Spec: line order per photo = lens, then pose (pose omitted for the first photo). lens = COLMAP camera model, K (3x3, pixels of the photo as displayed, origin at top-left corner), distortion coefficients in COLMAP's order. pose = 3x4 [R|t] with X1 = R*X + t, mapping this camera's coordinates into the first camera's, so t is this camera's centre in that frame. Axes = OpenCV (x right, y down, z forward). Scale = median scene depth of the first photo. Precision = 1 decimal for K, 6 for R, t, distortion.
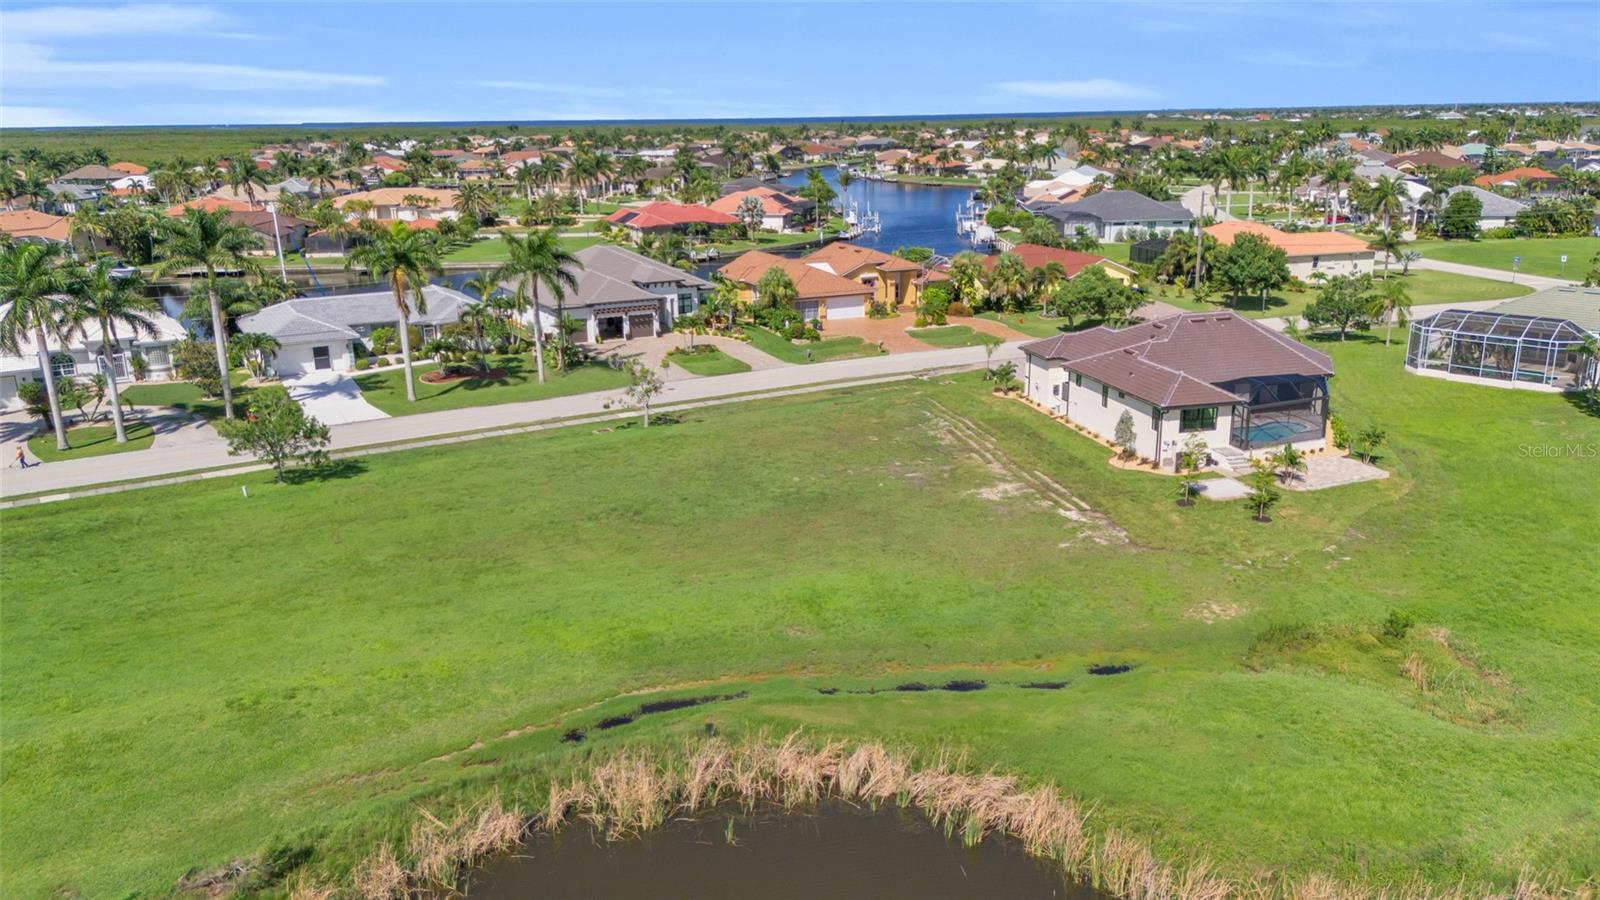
lens RADIAL K [[1171.9, 0, 800.0], [0, 1171.9, 450.0], [0, 0, 1]] dist [0.087046, -0.125772]
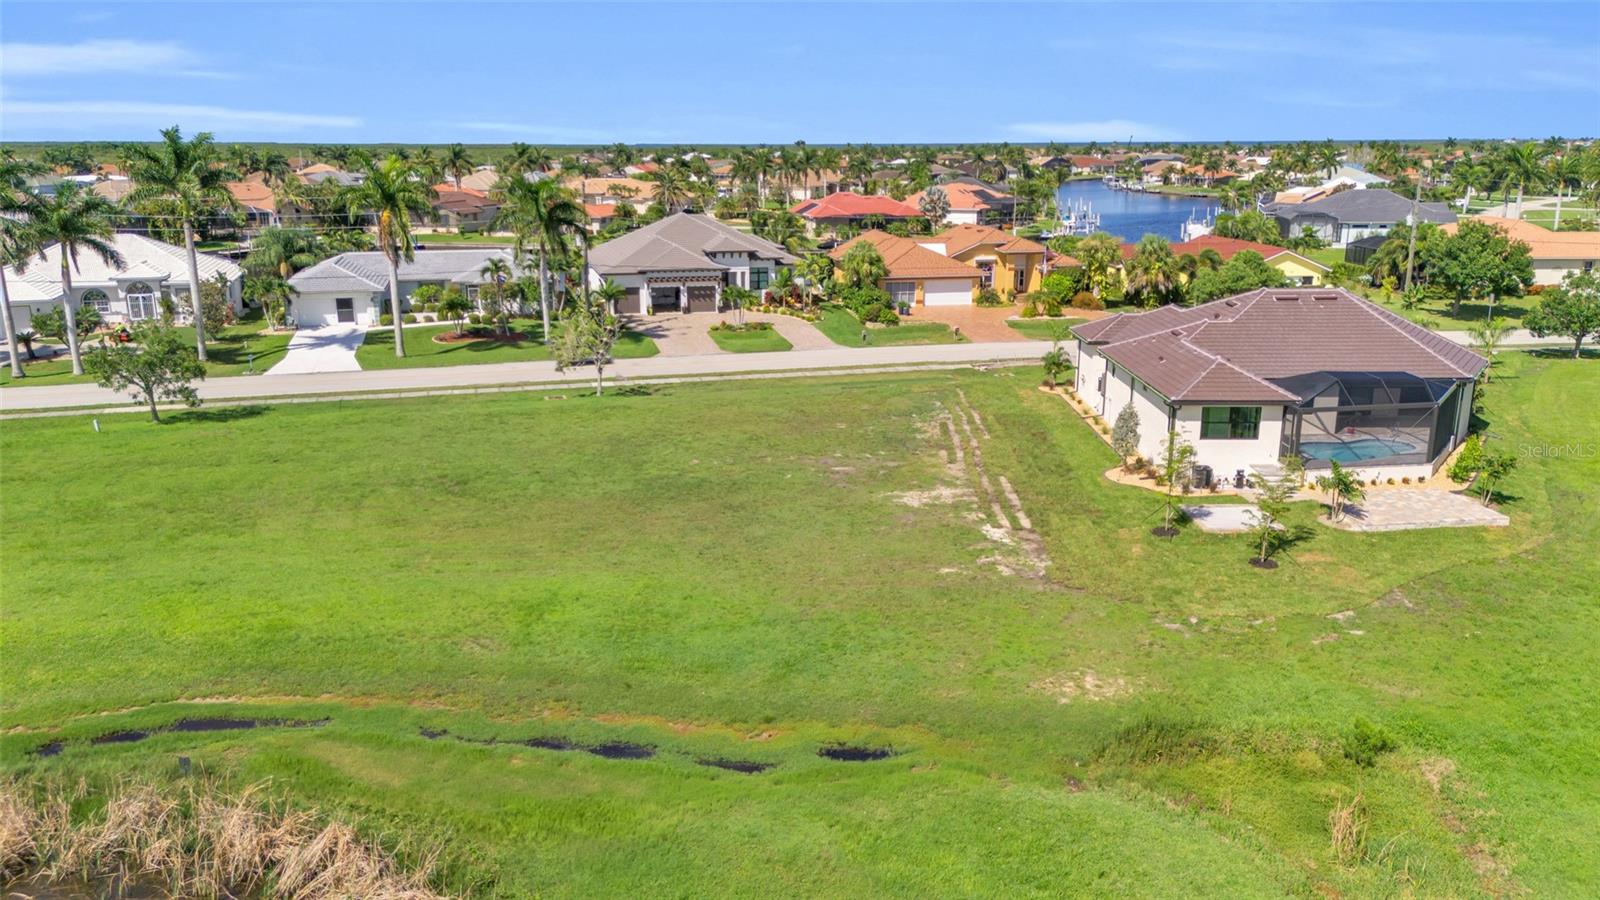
lens RADIAL K [[1171.9, 0, 800.0], [0, 1171.9, 450.0], [0, 0, 1]] dist [0.087046, -0.125772]
pose [[0.968842, 0.075631, -0.235848, 0.162137], [-0.080001, 0.996754, -0.009002, 0.011653], [0.234402, 0.027590, 0.971748, 0.153637]]
